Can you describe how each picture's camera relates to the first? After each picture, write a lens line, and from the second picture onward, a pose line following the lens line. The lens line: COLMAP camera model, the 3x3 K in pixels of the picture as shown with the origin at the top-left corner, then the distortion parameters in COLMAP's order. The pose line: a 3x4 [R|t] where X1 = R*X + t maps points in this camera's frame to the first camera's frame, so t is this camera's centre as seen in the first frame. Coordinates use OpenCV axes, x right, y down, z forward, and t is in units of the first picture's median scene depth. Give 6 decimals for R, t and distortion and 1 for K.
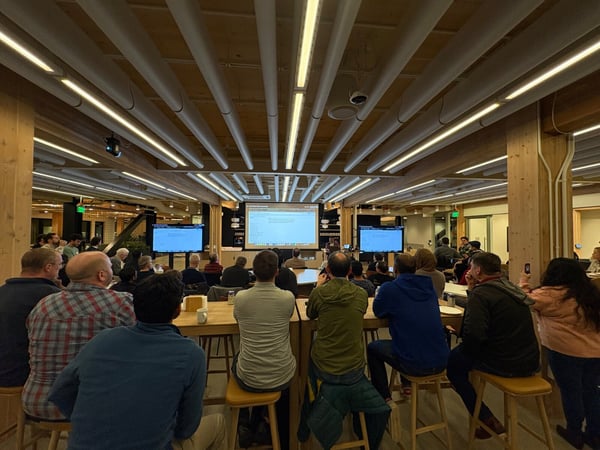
lens RADIAL K [[241.7, 0, 301.7], [0, 241.7, 224.9], [0, 0, 1]] dist [-0.000060, -0.000083]
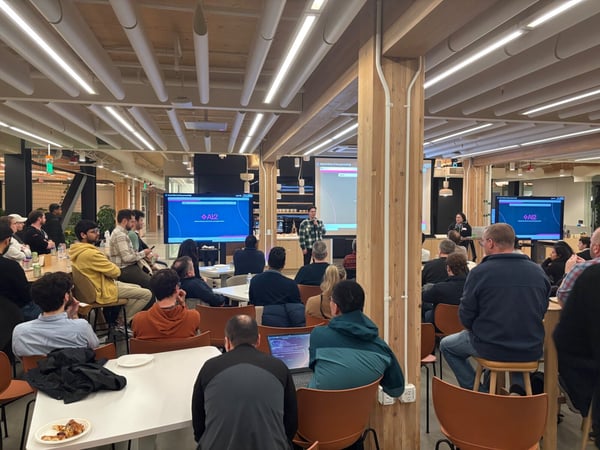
lens RADIAL K [[458.8, 0, 301.0], [0, 458.8, 224.5], [0, 0, 1]] dist [0.054975, -0.057636]
pose [[0.994957, -0.005970, 0.100125, -0.404866], [-0.000638, 0.997830, 0.065842, -0.003164], [-0.100301, -0.065574, 0.992794, -0.133068]]
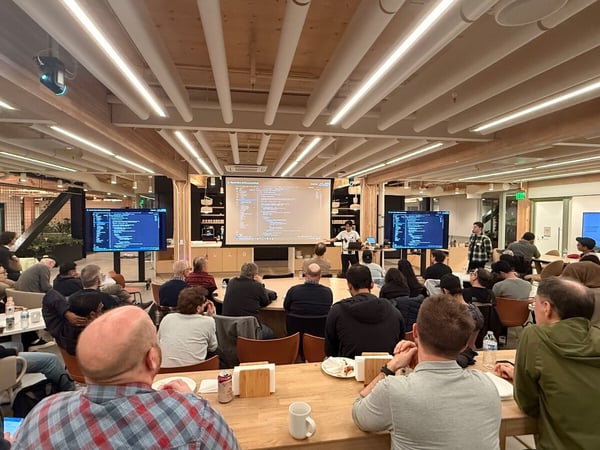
lens RADIAL K [[321.5, 0, 291.8], [0, 321.5, 225.7], [0, 0, 1]] dist [-0.002721, -0.000606]
pose [[0.998623, -0.001335, 0.052434, -0.099340], [-0.001839, 0.998170, 0.060443, -0.011400], [-0.052419, -0.060456, 0.996794, 0.083470]]
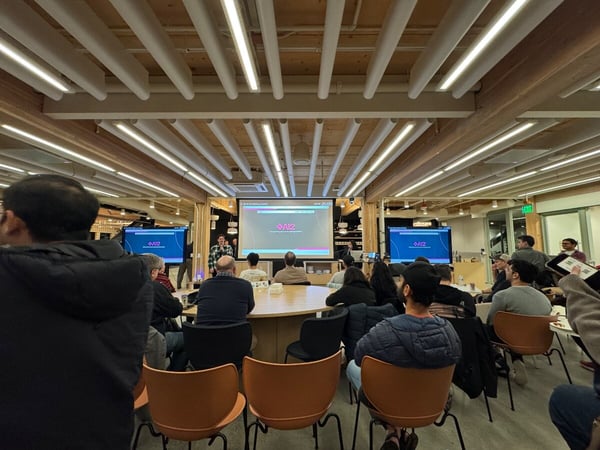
lens RADIAL K [[241.7, 0, 301.7], [0, 241.7, 224.9], [0, 0, 1]] dist [-0.000060, -0.000083]
pose [[0.995710, -0.014724, -0.091347, 0.044368], [0.008685, 0.997771, -0.066162, 0.047083], [0.092117, 0.065085, 0.993619, 0.253344]]
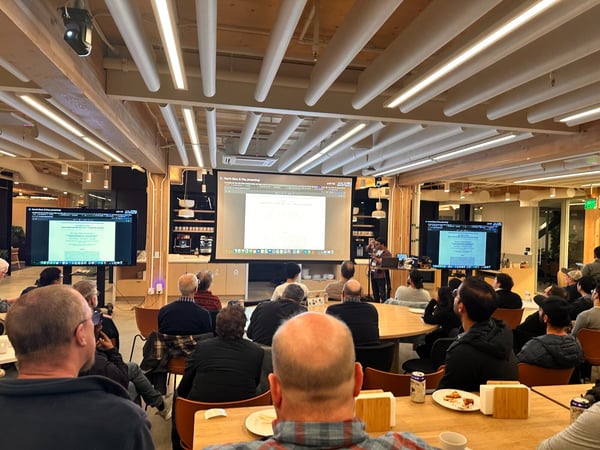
lens RADIAL K [[422.3, 0, 298.2], [0, 422.3, 229.5], [0, 0, 1]] dist [0.093411, -0.127544]
pose [[0.994233, 0.020800, 0.105210, -0.162576], [-0.024872, 0.998986, 0.037538, -0.005081], [-0.104322, -0.039939, 0.993741, 0.069792]]
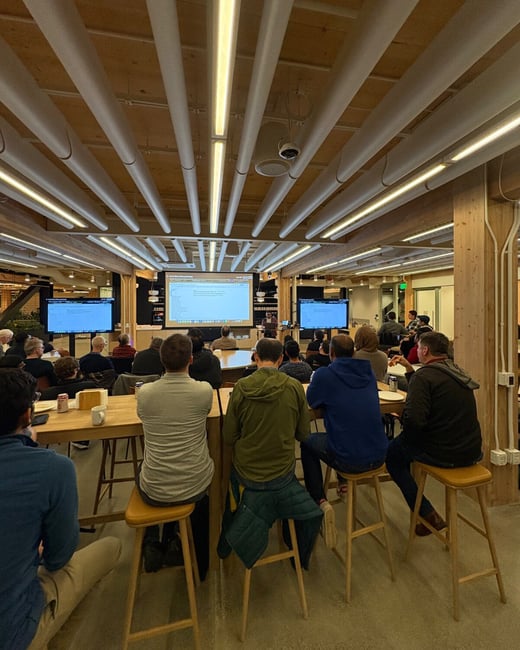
lens RADIAL K [[279.0, 0, 262.8], [0, 279.0, 303.5], [0, 0, 1]] dist [0.000718, -0.000126]
pose [[0.995393, -0.006618, 0.095654, 0.010548], [0.004501, 0.999740, 0.022337, -0.003524], [-0.095777, -0.021803, 0.995164, 0.005759]]
